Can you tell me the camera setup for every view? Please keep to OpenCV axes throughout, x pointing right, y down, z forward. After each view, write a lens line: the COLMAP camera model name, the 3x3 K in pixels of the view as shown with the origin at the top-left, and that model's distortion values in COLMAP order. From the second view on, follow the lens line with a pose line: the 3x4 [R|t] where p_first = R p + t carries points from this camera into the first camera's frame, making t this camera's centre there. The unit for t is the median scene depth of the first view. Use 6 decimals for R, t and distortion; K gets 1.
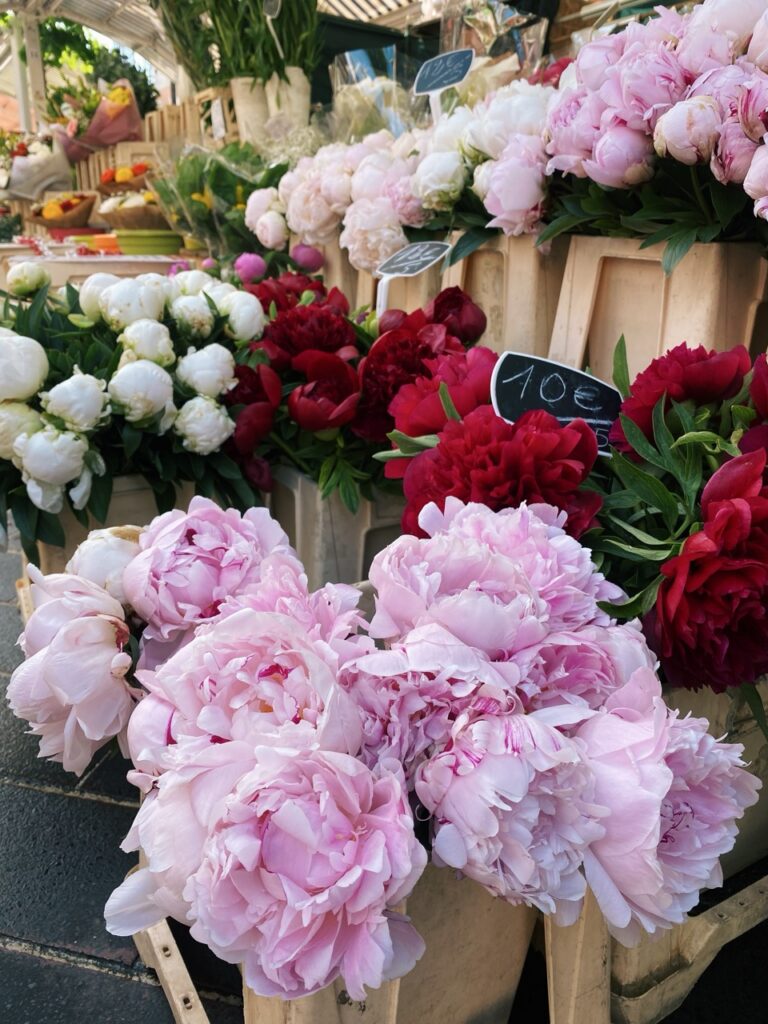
lens RADIAL K [[759.3, 0, 389.1], [0, 759.3, 508.2], [0, 0, 1]] dist [-0.013319, 0.003518]
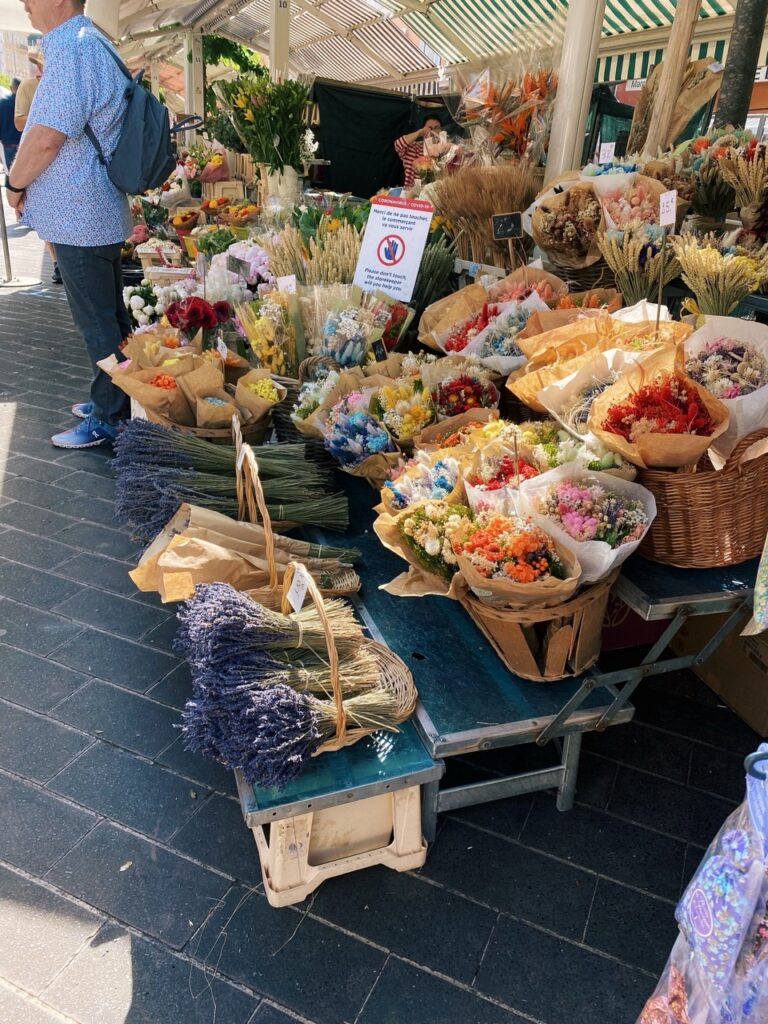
lens RADIAL K [[759.3, 0, 384.6], [0, 759.3, 510.1], [0, 0, 1]] dist [-0.013319, 0.003518]
pose [[0.978866, 0.125527, -0.161441, 2.506810], [-0.114449, 0.990501, 0.076218, 0.730719], [0.169475, -0.056131, 0.983935, -4.522938]]
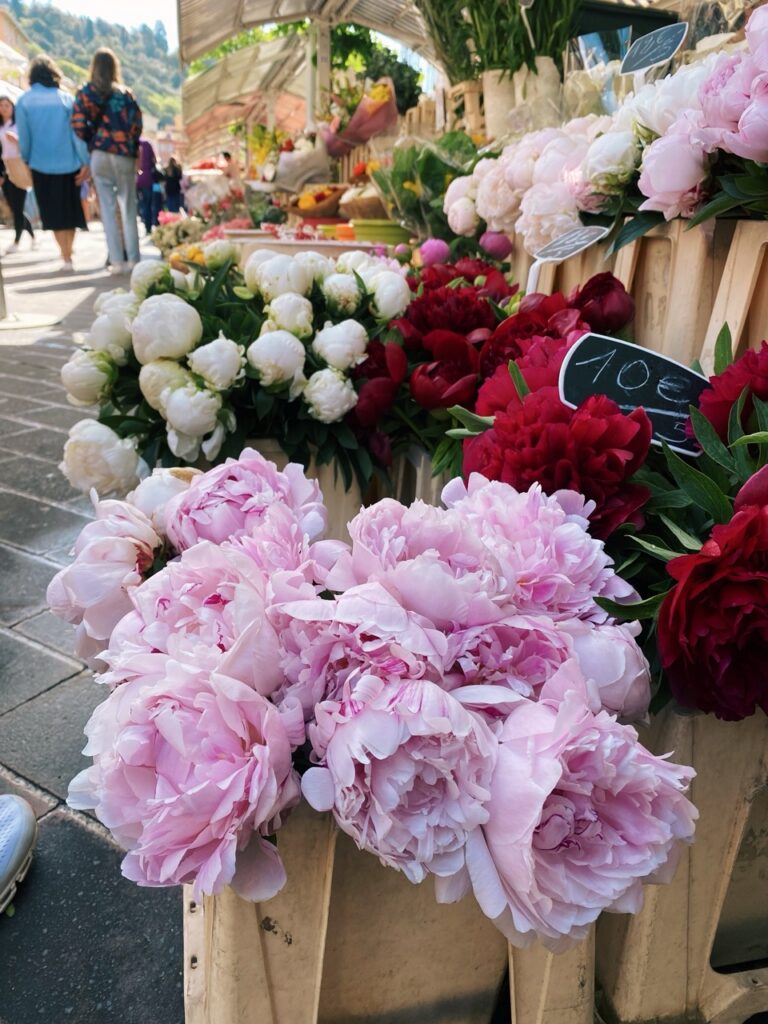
lens RADIAL K [[759.3, 0, 391.6], [0, 759.3, 510.2], [0, 0, 1]] dist [-0.013319, 0.003518]
pose [[0.949448, 0.120286, -0.289966, 0.177592], [-0.118214, 0.992680, 0.024719, 0.014552], [0.290817, 0.010808, 0.956718, 0.018019]]
